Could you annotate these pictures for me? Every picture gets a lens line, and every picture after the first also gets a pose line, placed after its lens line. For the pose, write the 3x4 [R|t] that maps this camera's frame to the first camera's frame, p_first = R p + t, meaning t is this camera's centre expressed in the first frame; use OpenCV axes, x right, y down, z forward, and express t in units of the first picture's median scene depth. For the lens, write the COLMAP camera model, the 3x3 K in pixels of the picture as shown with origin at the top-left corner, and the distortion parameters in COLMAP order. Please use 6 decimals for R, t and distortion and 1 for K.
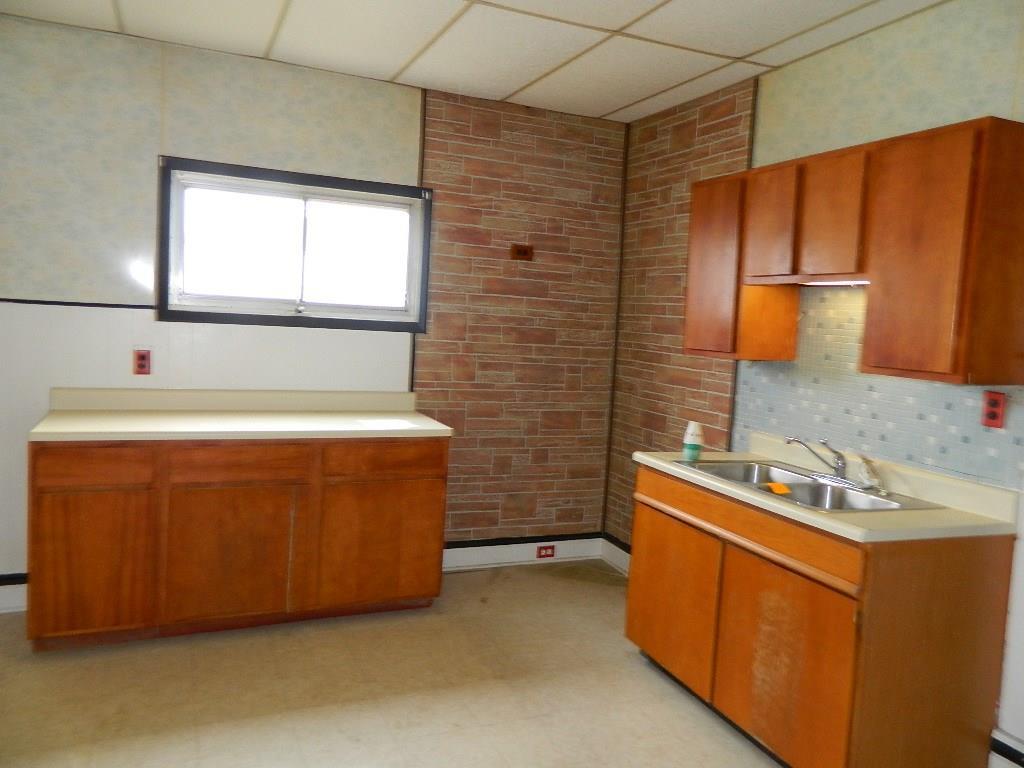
lens RADIAL K [[777.4, 0, 512.0], [0, 777.4, 384.0], [0, 0, 1]] dist [0.024989, -0.006107]
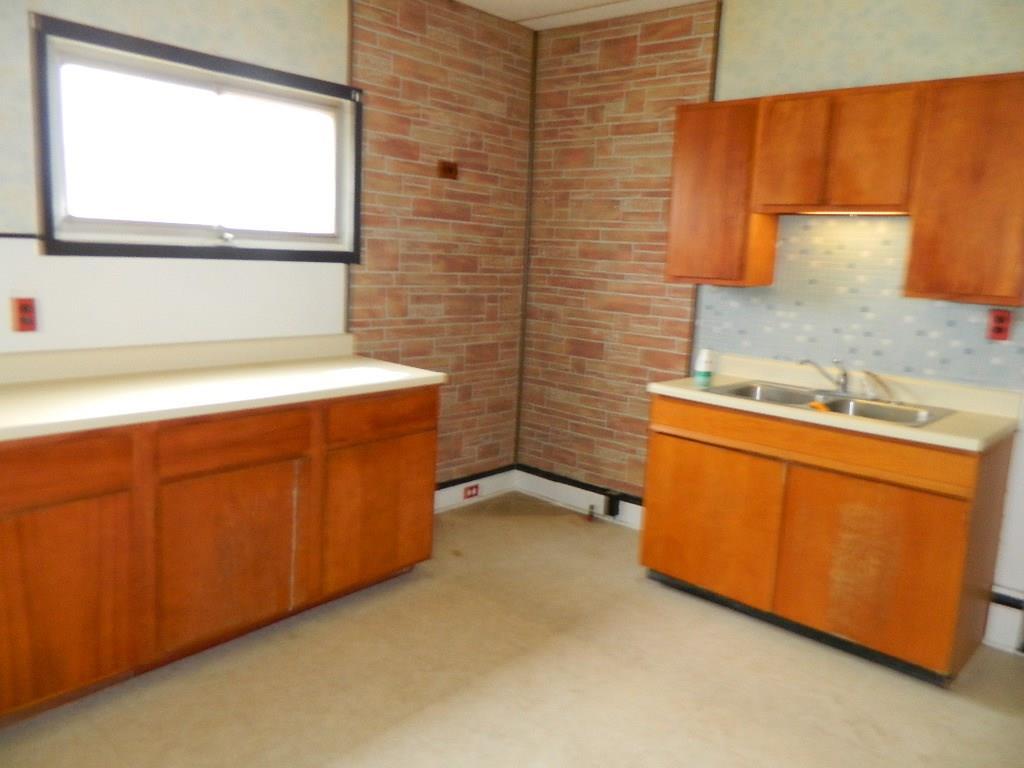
lens RADIAL K [[777.4, 0, 512.0], [0, 777.4, 384.0], [0, 0, 1]] dist [0.024989, -0.006107]
pose [[0.903699, -0.084950, 0.419656, -0.335380], [0.039310, 0.992442, 0.116246, -0.027380], [-0.426360, -0.088554, 0.900209, 0.147424]]
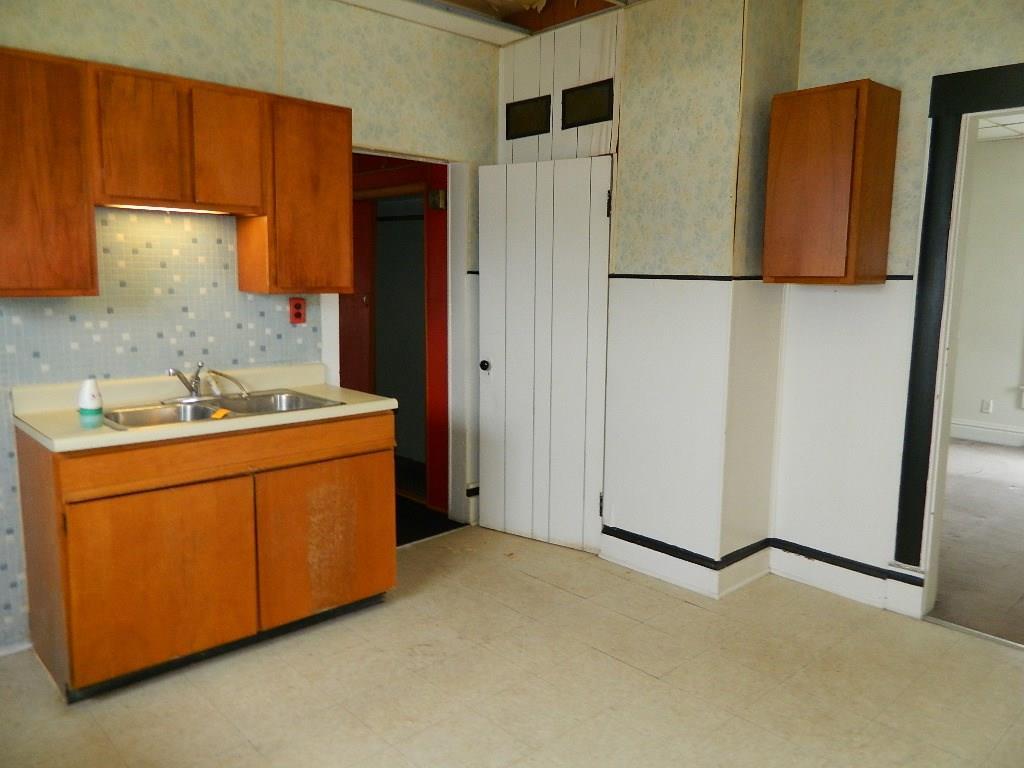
lens RADIAL K [[777.4, 0, 512.0], [0, 777.4, 384.0], [0, 0, 1]] dist [0.024989, -0.006107]
pose [[-0.338619, -0.194292, 0.920646, -0.504160], [0.049625, 0.973399, 0.223677, -0.081002], [-0.939614, 0.121429, -0.319969, 0.670003]]
